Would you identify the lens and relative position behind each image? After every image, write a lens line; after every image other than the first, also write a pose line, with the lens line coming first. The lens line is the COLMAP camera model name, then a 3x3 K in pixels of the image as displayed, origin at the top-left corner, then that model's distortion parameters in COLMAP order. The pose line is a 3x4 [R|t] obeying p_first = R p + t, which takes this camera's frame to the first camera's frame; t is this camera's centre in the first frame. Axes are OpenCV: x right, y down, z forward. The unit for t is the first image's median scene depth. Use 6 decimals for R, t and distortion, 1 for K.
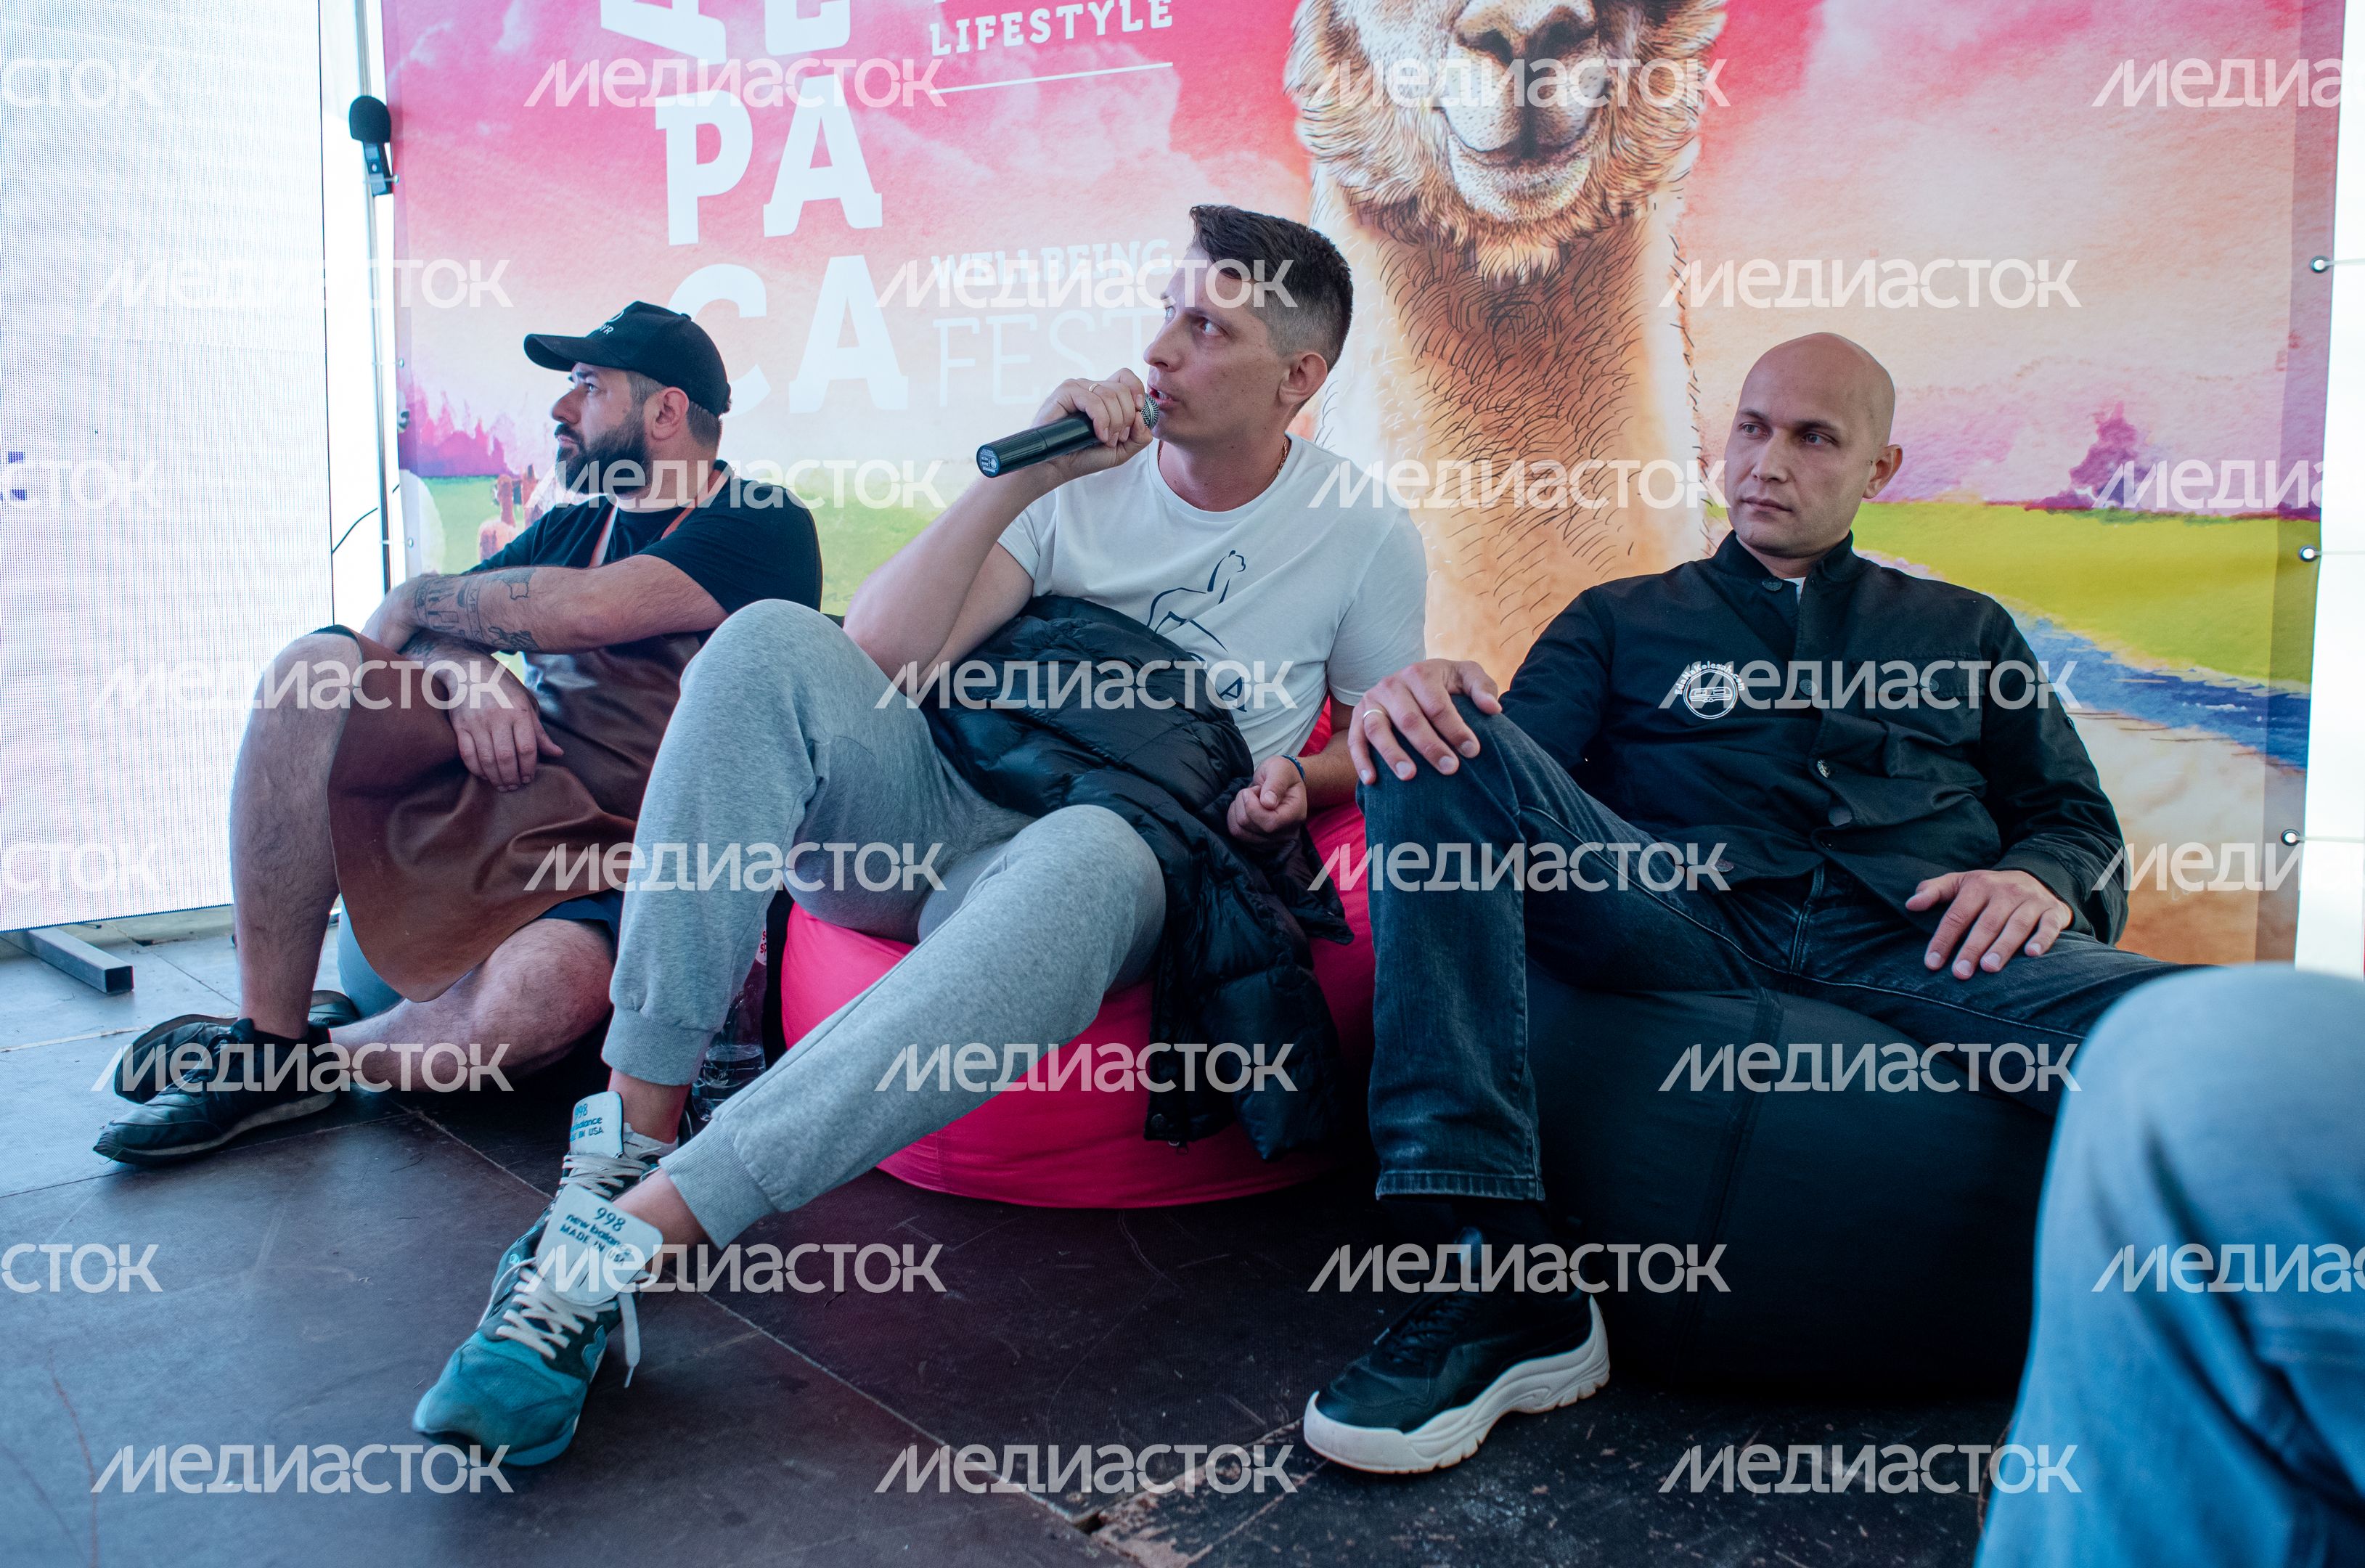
lens RADIAL K [[1764.8, 0, 1184.0], [0, 1764.8, 706.9], [0, 0, 1]] dist [-0.088530, 0.082403]
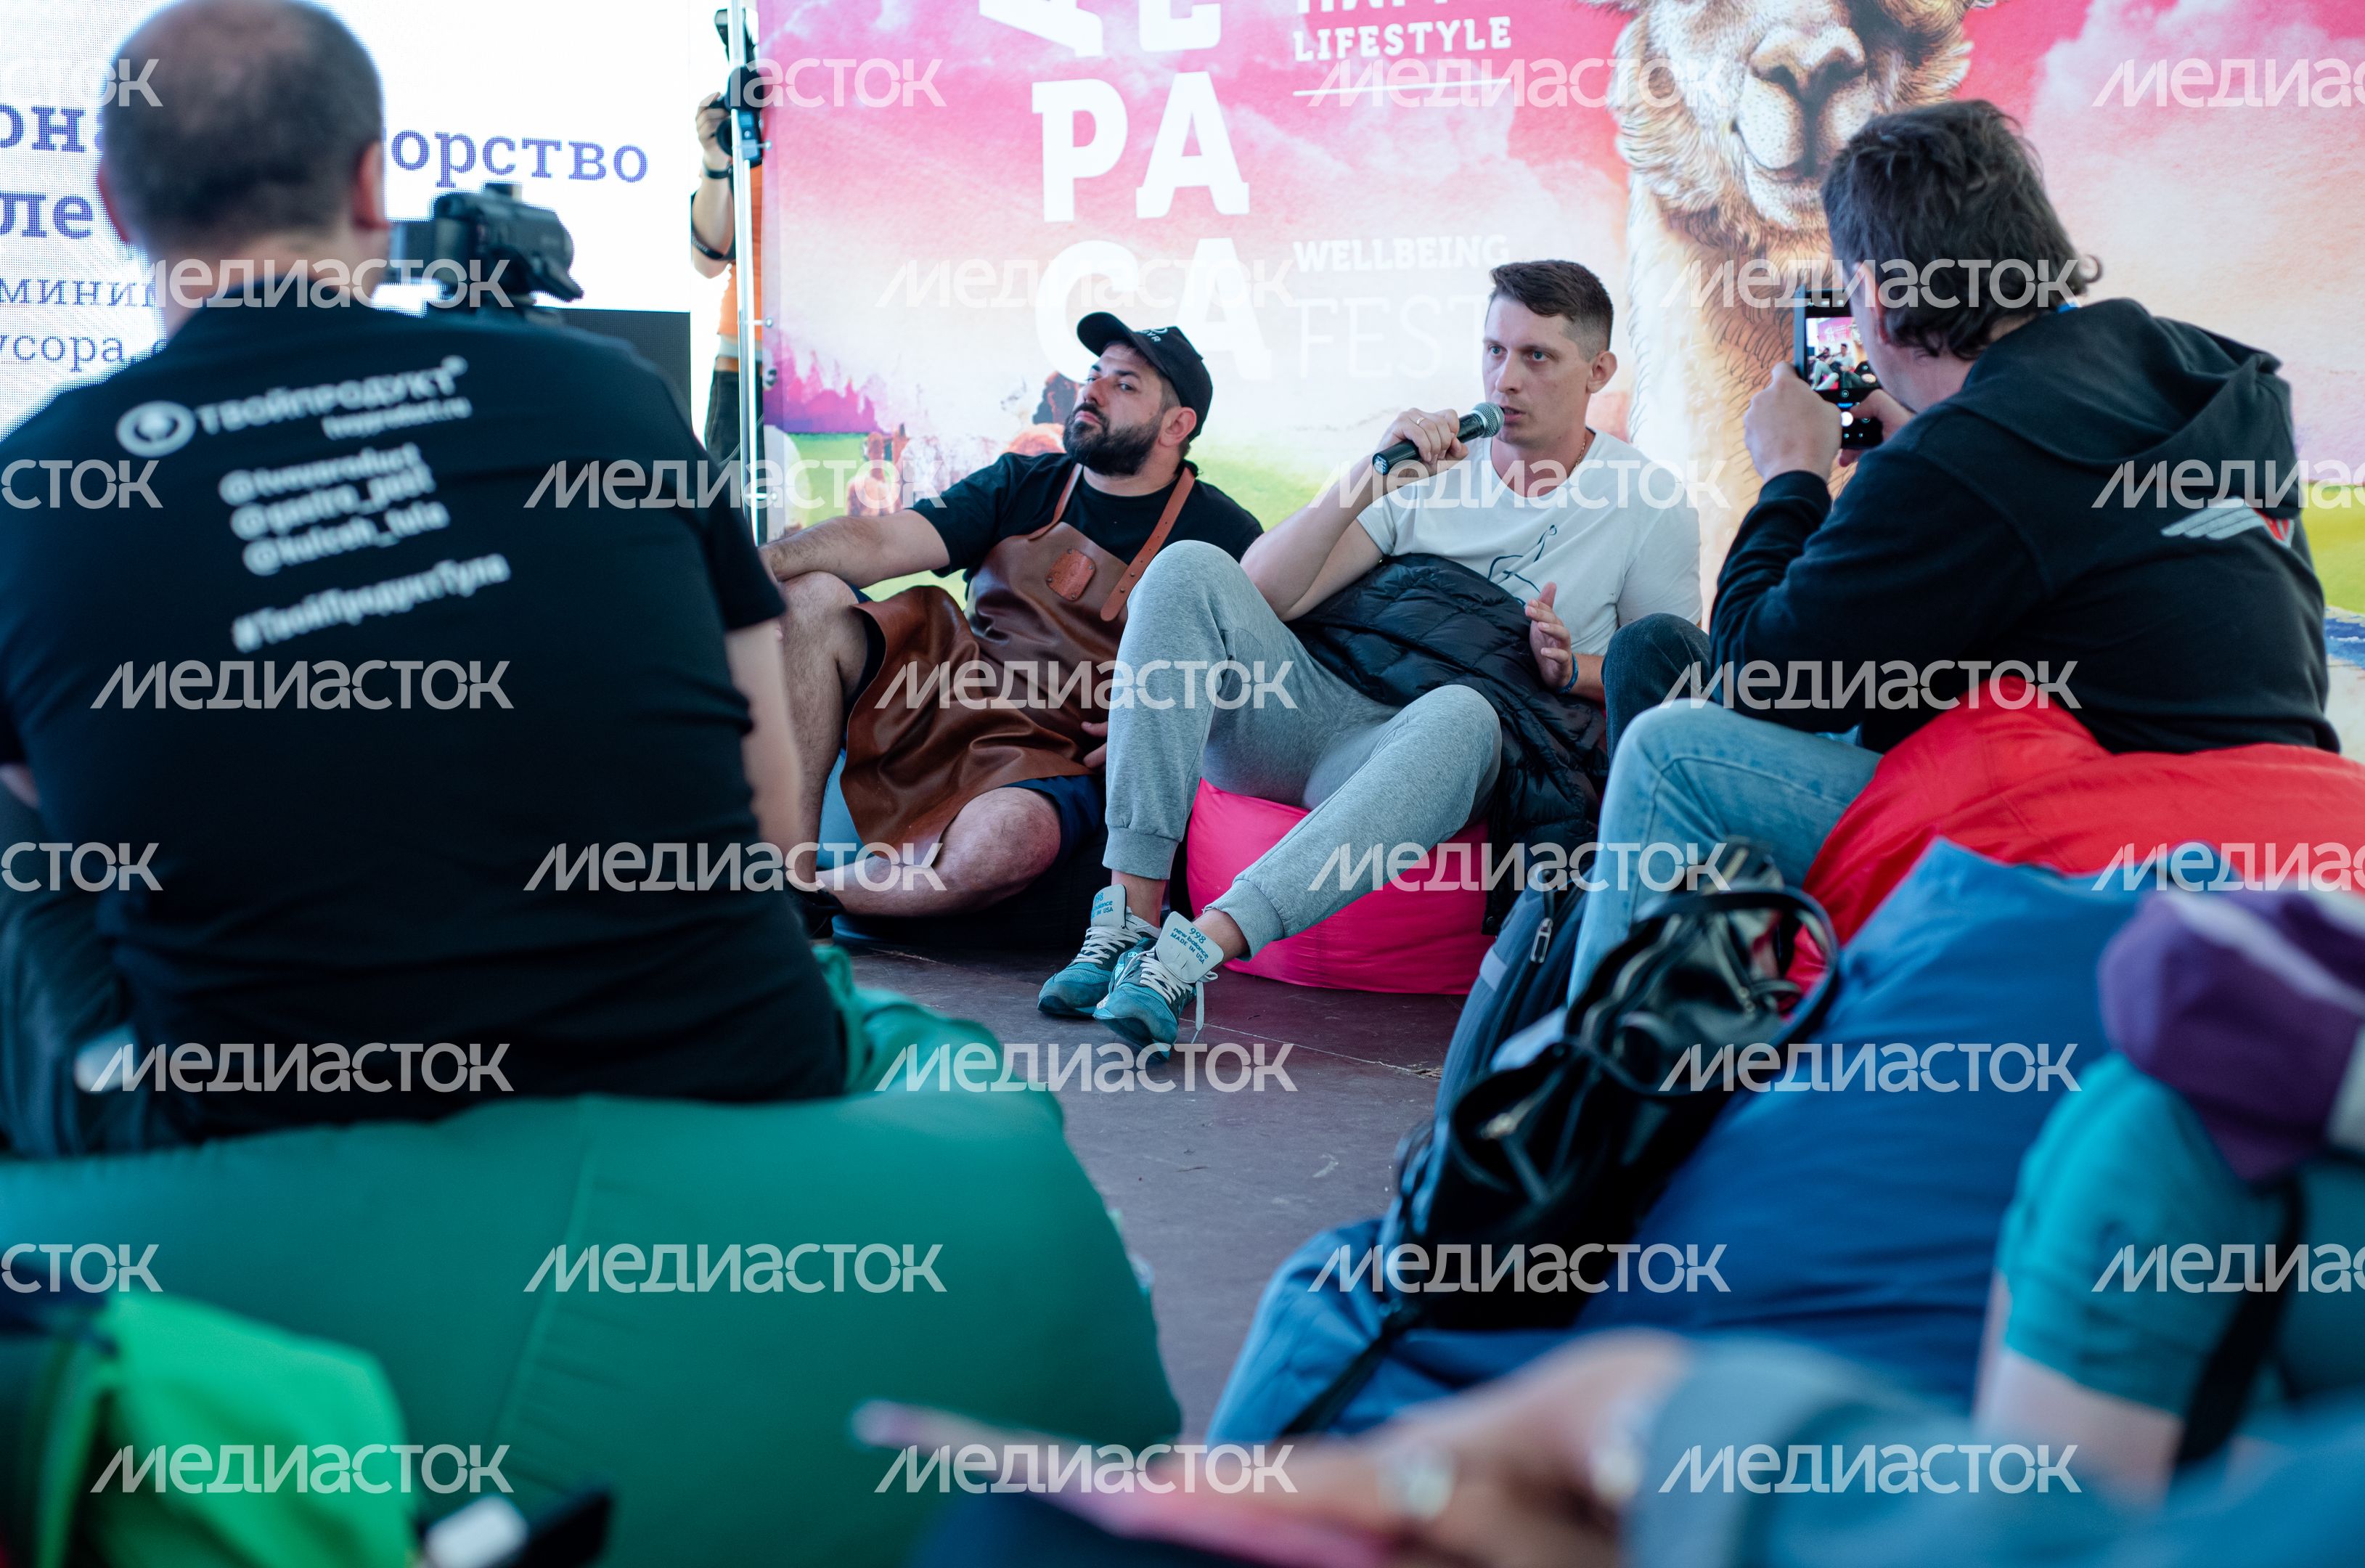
lens RADIAL K [[3501.7, 0, 1180.5], [0, 3501.7, 792.9], [0, 0, 1]] dist [-0.020463, 0.043272]
pose [[0.990971, 0.010710, -0.133648, 0.095112], [-0.010196, 0.999938, 0.004534, 0.091822], [0.133688, -0.003130, 0.991018, -1.361107]]
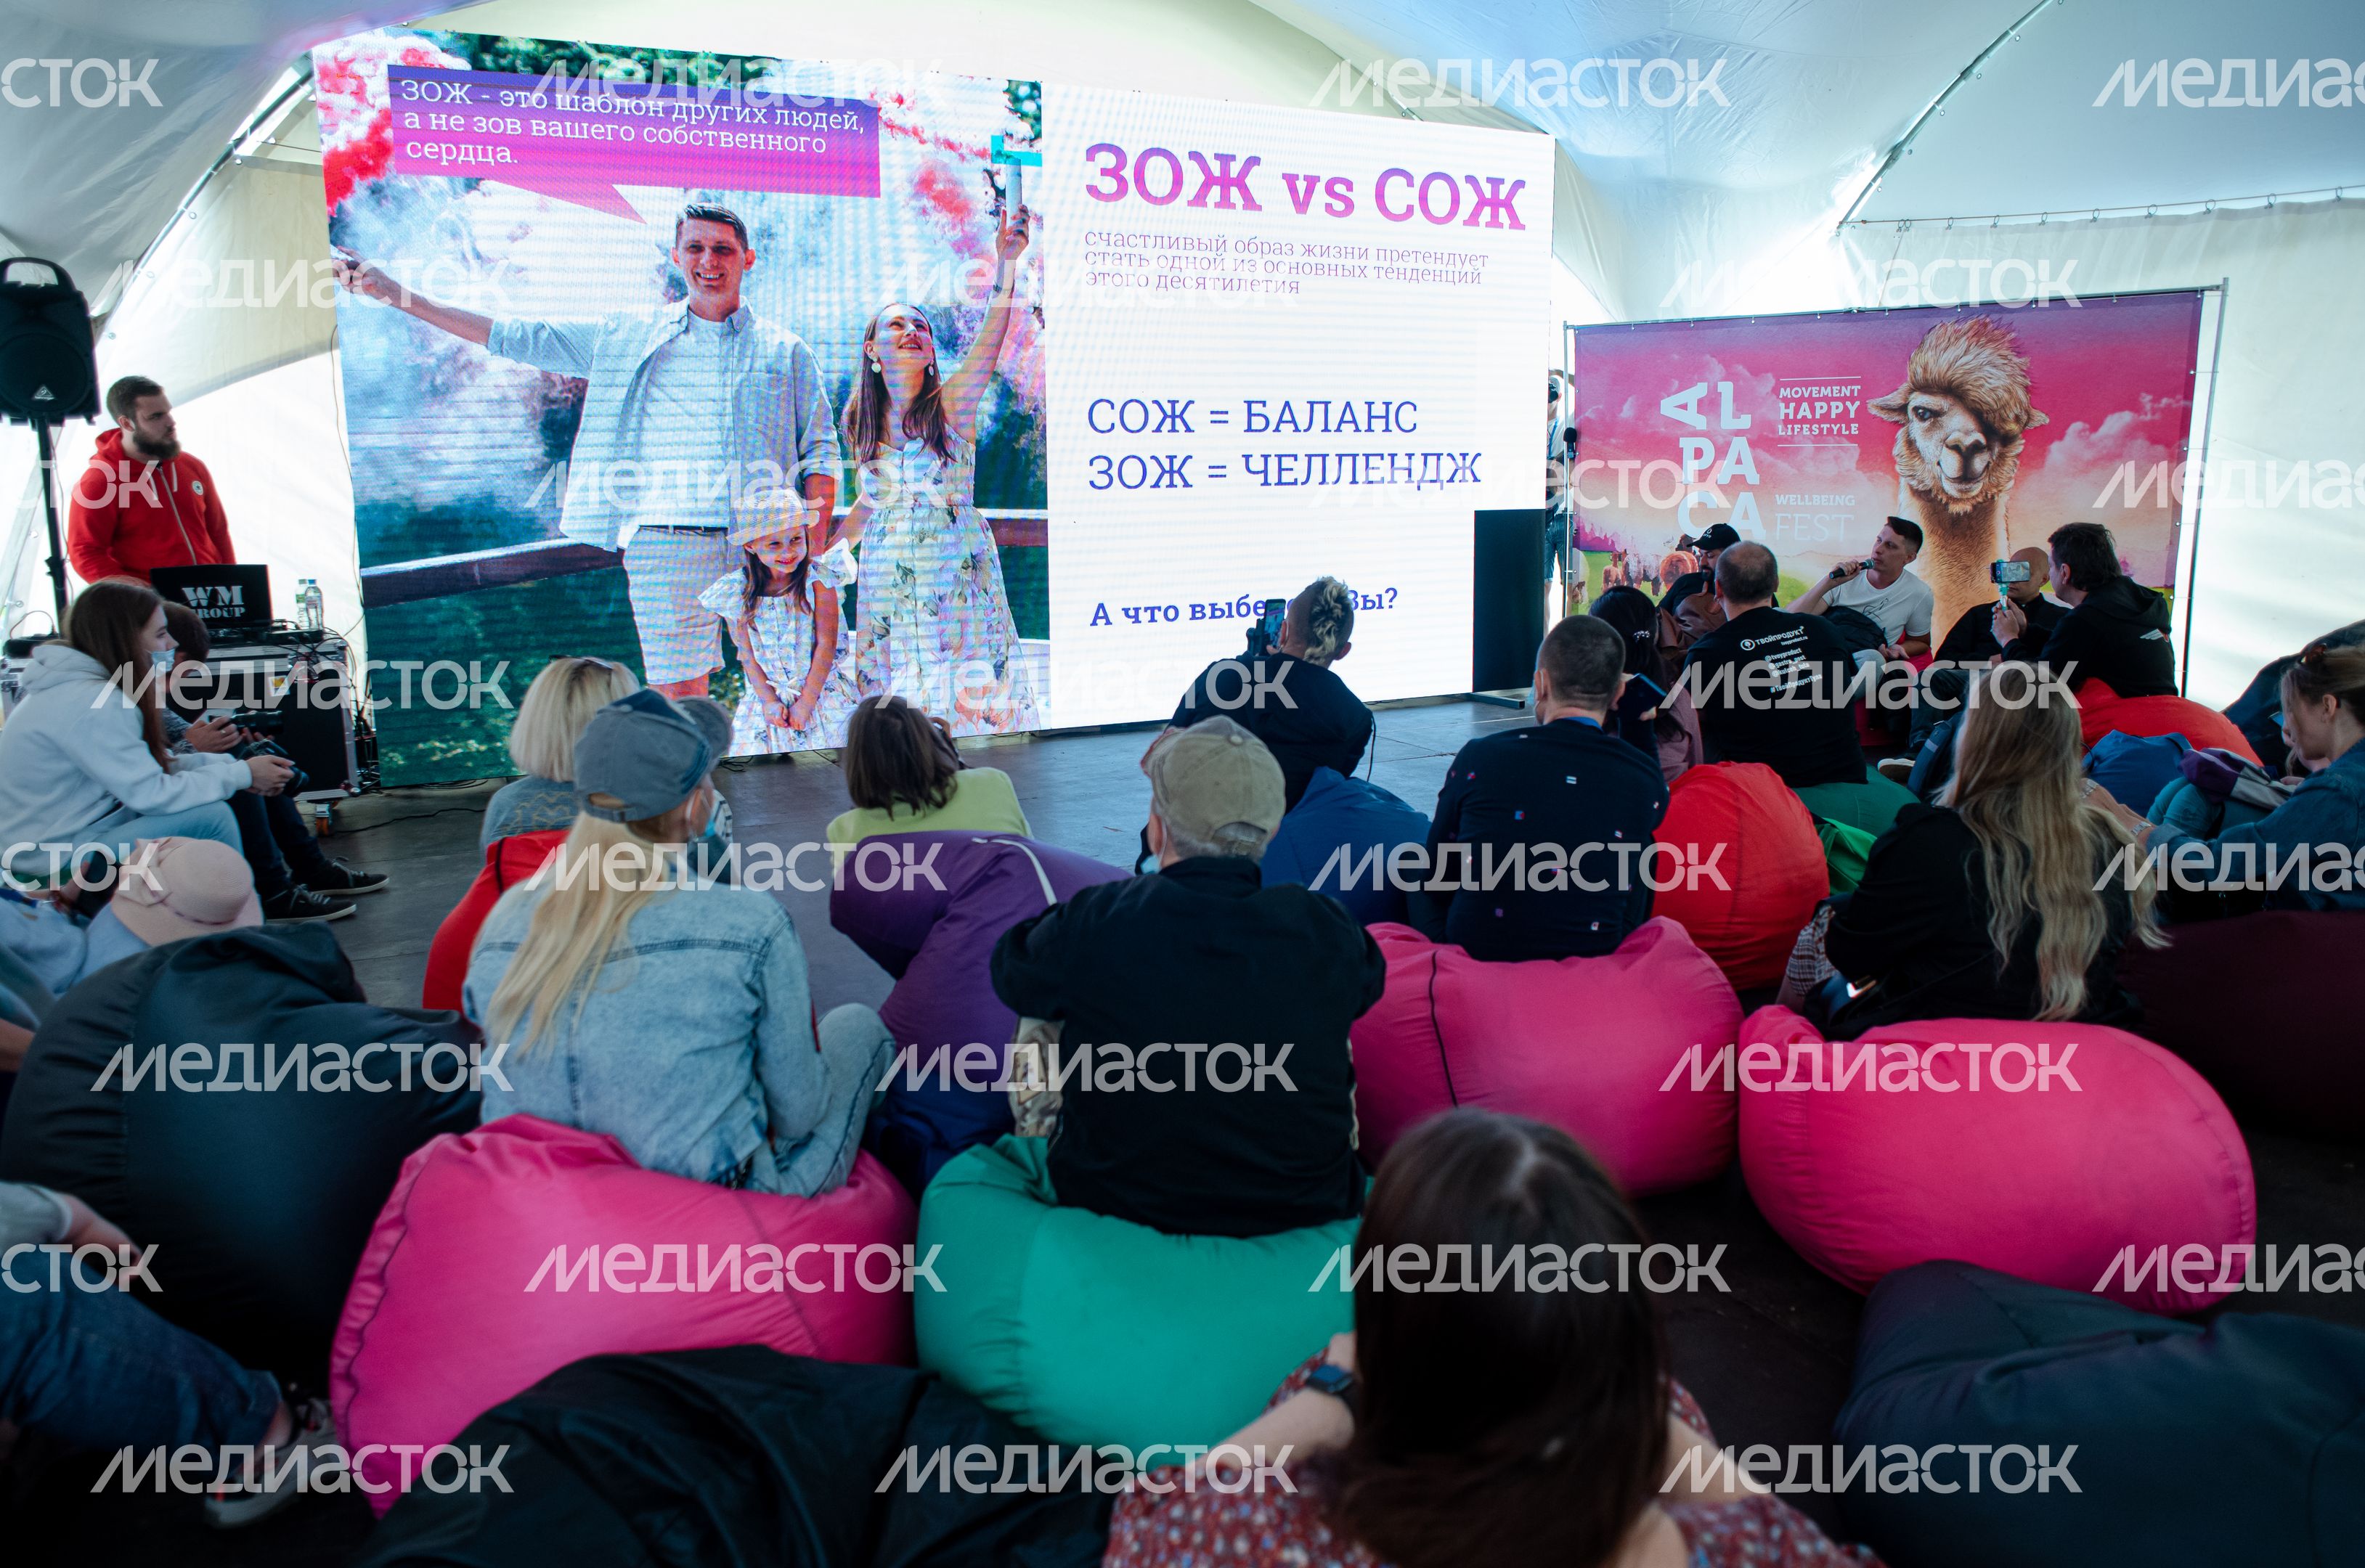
lens RADIAL K [[1733.2, 0, 1174.7], [0, 1733.2, 774.3], [0, 0, 1]] dist [-0.083197, 0.112929]
pose [[0.965846, 0.030733, -0.257288, -0.447046], [-0.004570, 0.994807, 0.101672, -0.060327], [0.259077, -0.097024, 0.960971, -2.844368]]
